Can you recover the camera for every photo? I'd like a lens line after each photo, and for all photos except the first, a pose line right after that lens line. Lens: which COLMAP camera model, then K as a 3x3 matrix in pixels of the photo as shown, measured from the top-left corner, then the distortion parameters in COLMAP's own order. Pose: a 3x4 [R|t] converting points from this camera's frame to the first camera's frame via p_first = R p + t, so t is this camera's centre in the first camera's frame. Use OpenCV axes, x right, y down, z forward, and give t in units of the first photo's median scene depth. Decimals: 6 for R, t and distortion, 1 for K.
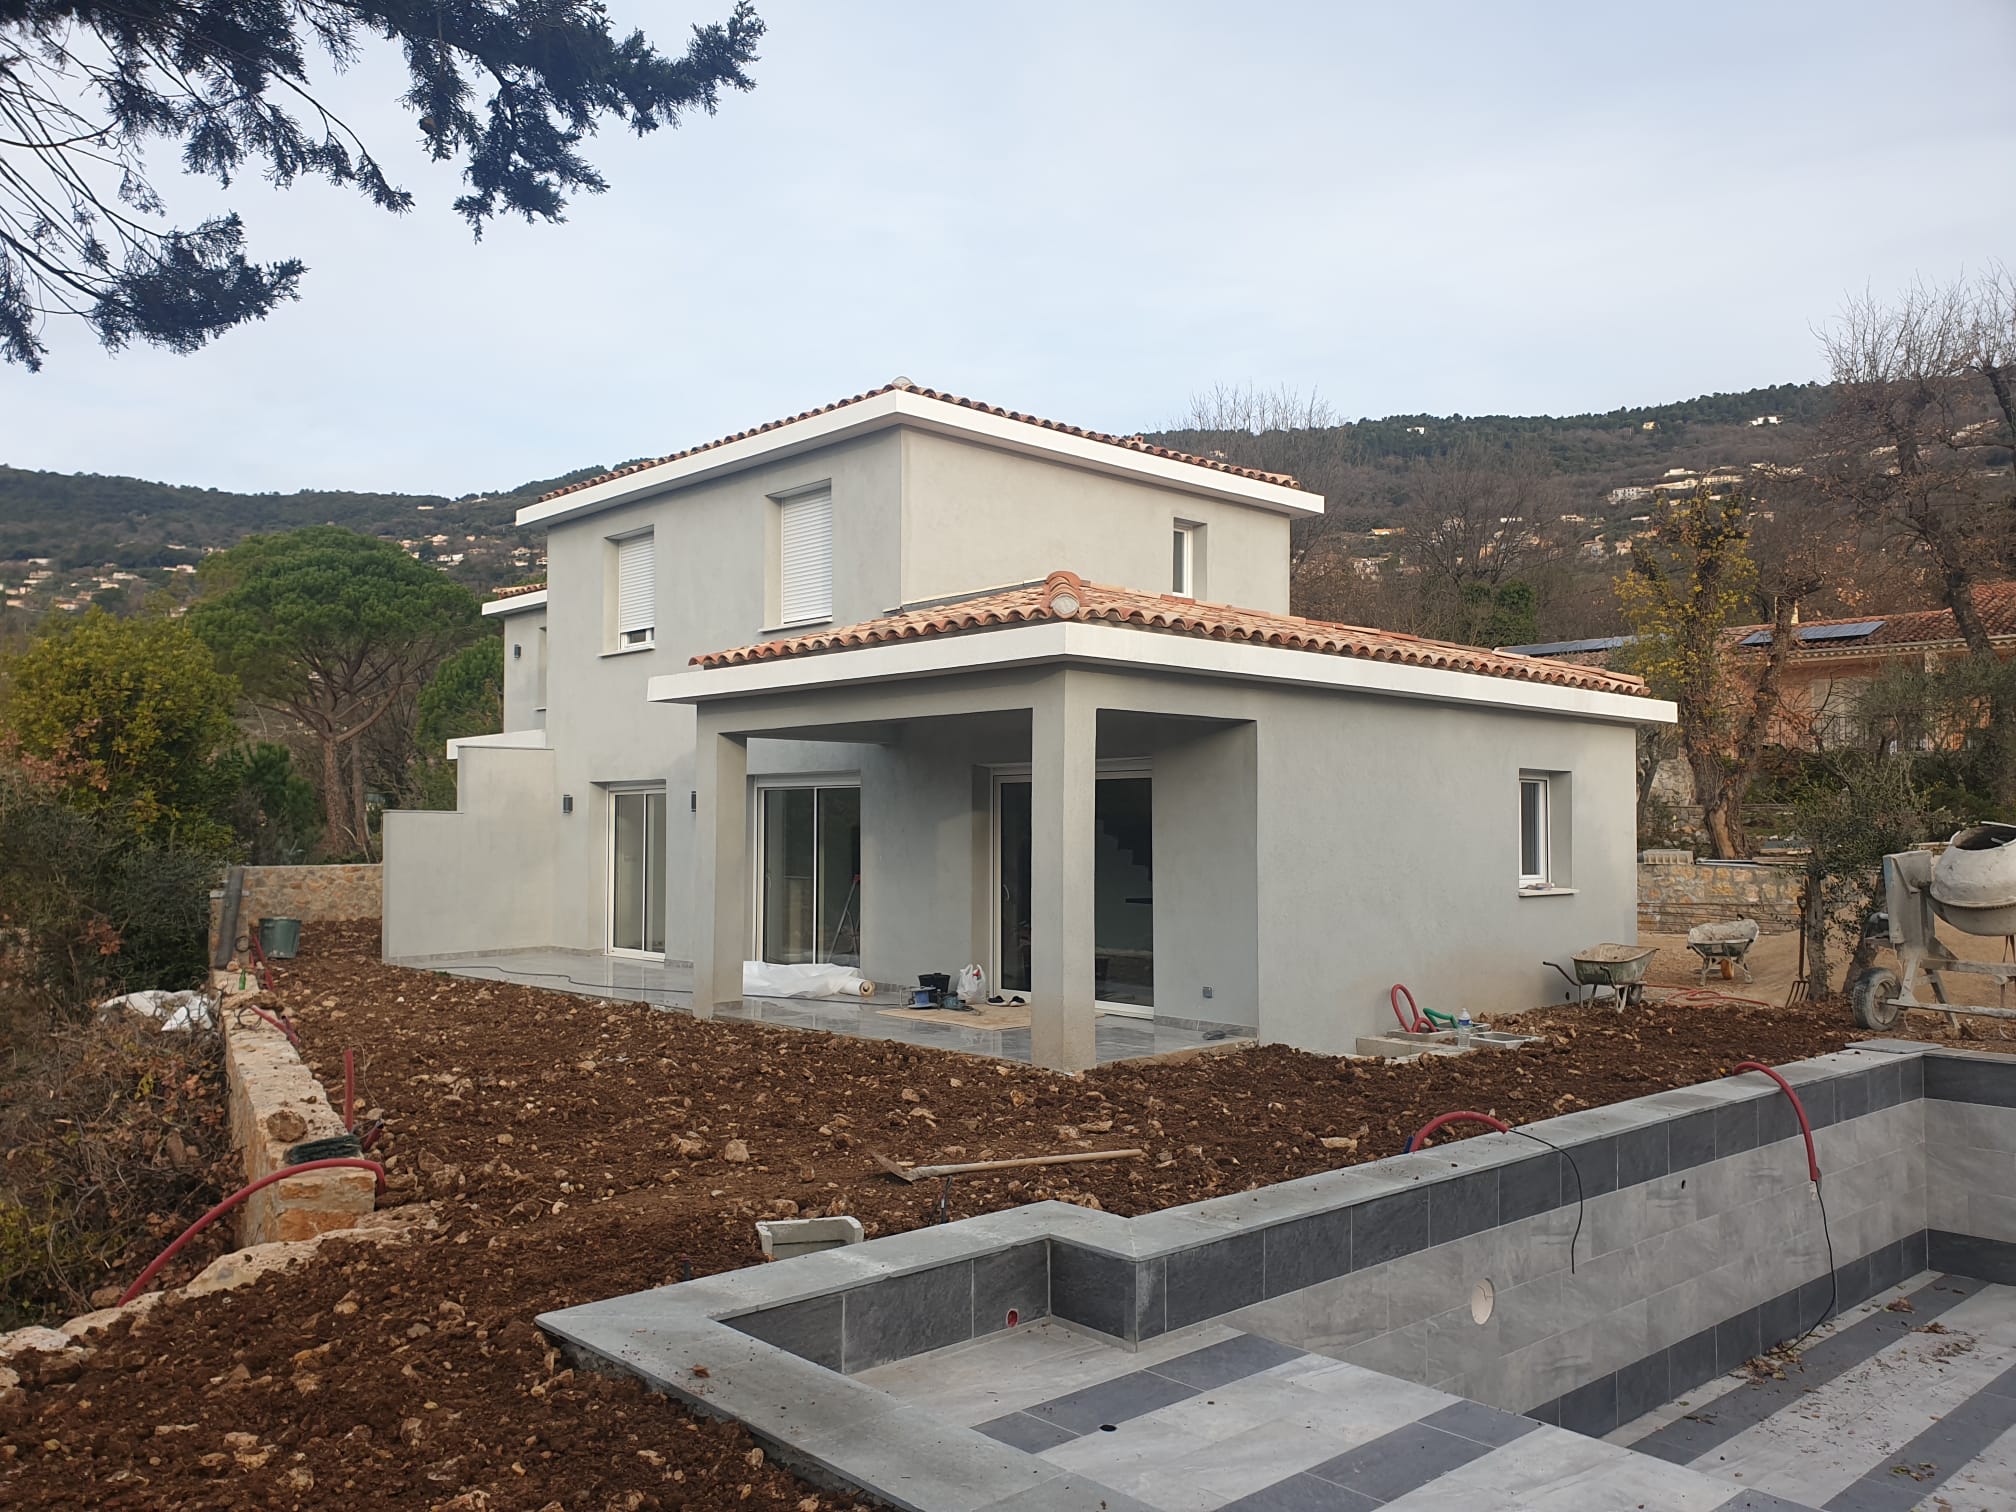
lens RADIAL K [[1544.3, 0, 997.9], [0, 1544.3, 773.7], [0, 0, 1]] dist [0.025814, -0.011080]
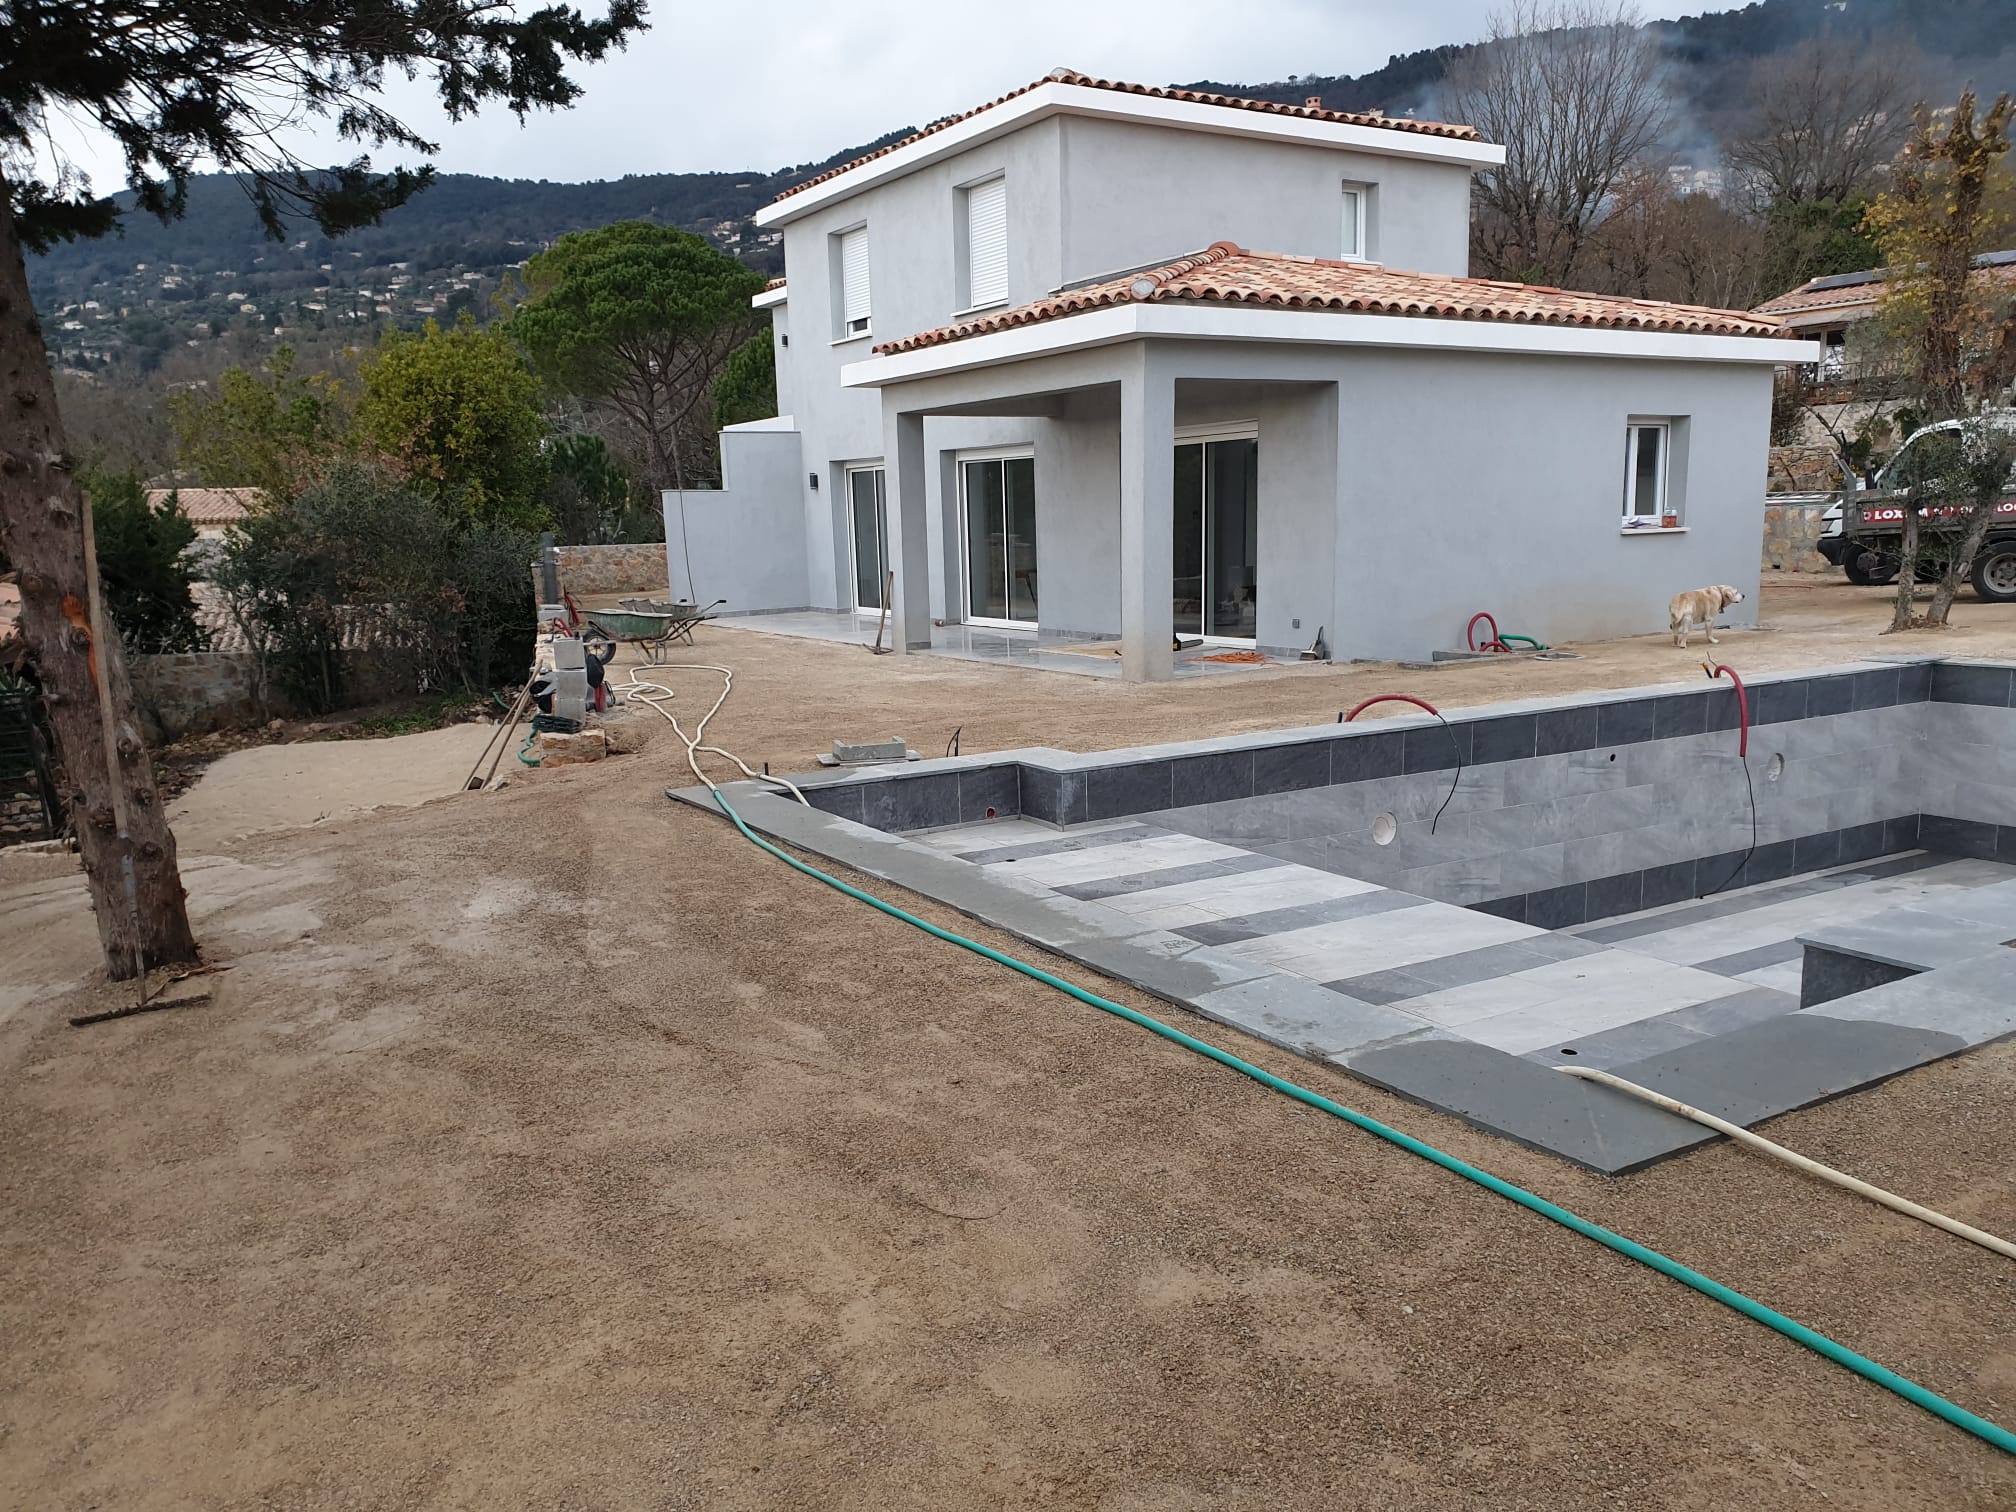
lens RADIAL K [[1544.3, 0, 1007.8], [0, 1544.3, 766.2], [0, 0, 1]] dist [0.025814, -0.011080]
pose [[0.980609, 0.003944, -0.195934, 0.115640], [0.035885, 0.979279, 0.199309, 0.005122], [0.192660, -0.202475, 0.960149, -0.148234]]
